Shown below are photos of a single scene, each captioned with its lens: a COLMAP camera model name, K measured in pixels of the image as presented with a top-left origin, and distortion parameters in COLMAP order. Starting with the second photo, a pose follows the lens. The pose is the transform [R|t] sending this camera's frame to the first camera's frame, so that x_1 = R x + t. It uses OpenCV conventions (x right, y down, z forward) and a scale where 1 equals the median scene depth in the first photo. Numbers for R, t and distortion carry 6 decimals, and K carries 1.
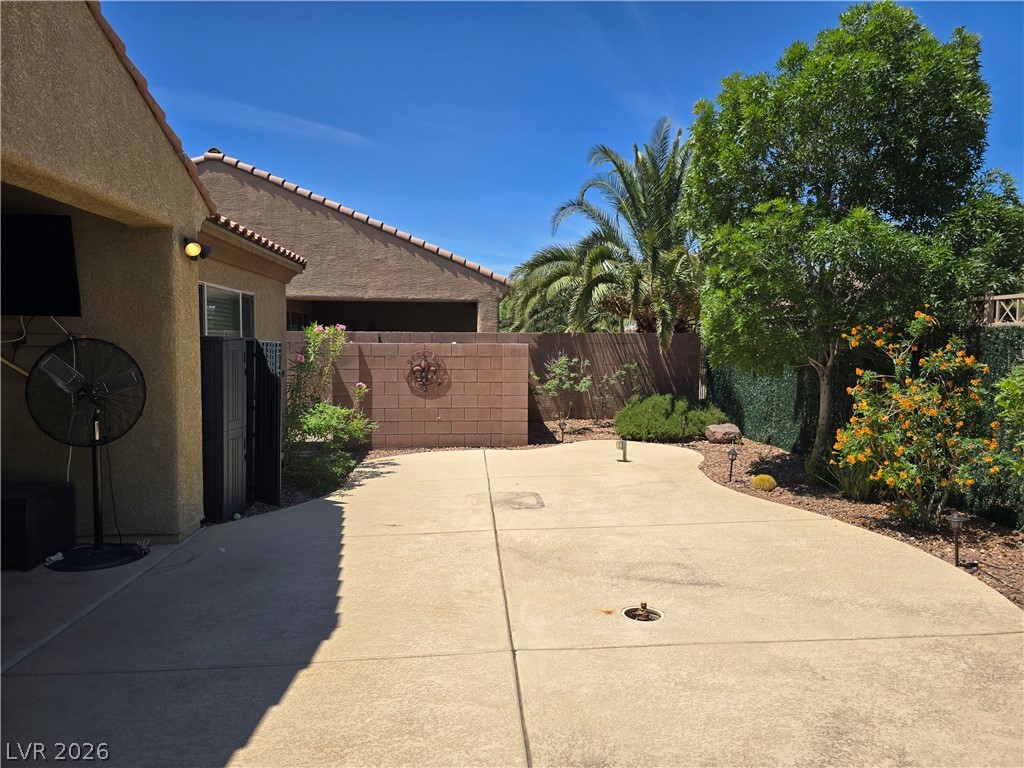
lens RADIAL K [[687.4, 0, 511.8], [0, 687.4, 382.7], [0, 0, 1]] dist [0.026656, -0.016391]
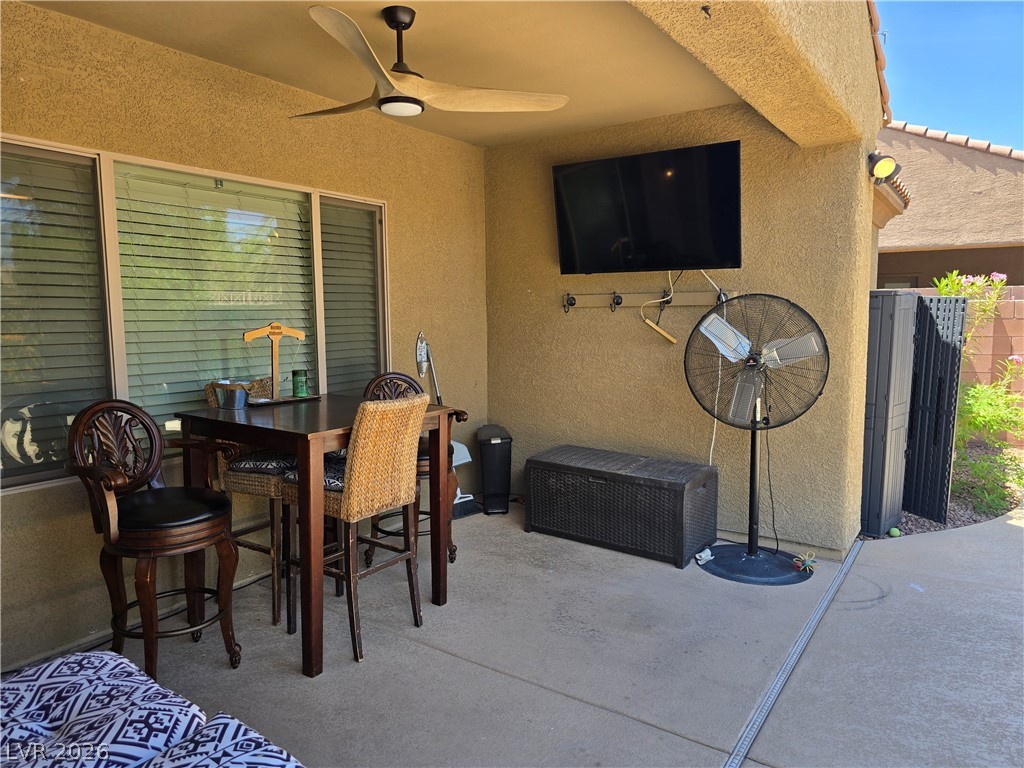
lens RADIAL K [[687.4, 0, 511.3], [0, 687.4, 386.6], [0, 0, 1]] dist [0.026656, -0.016391]
pose [[0.791763, 0.054795, -0.608366, -0.318638], [-0.022632, 0.997916, 0.060427, 0.000575], [0.610410, -0.034075, 0.791353, 0.180125]]
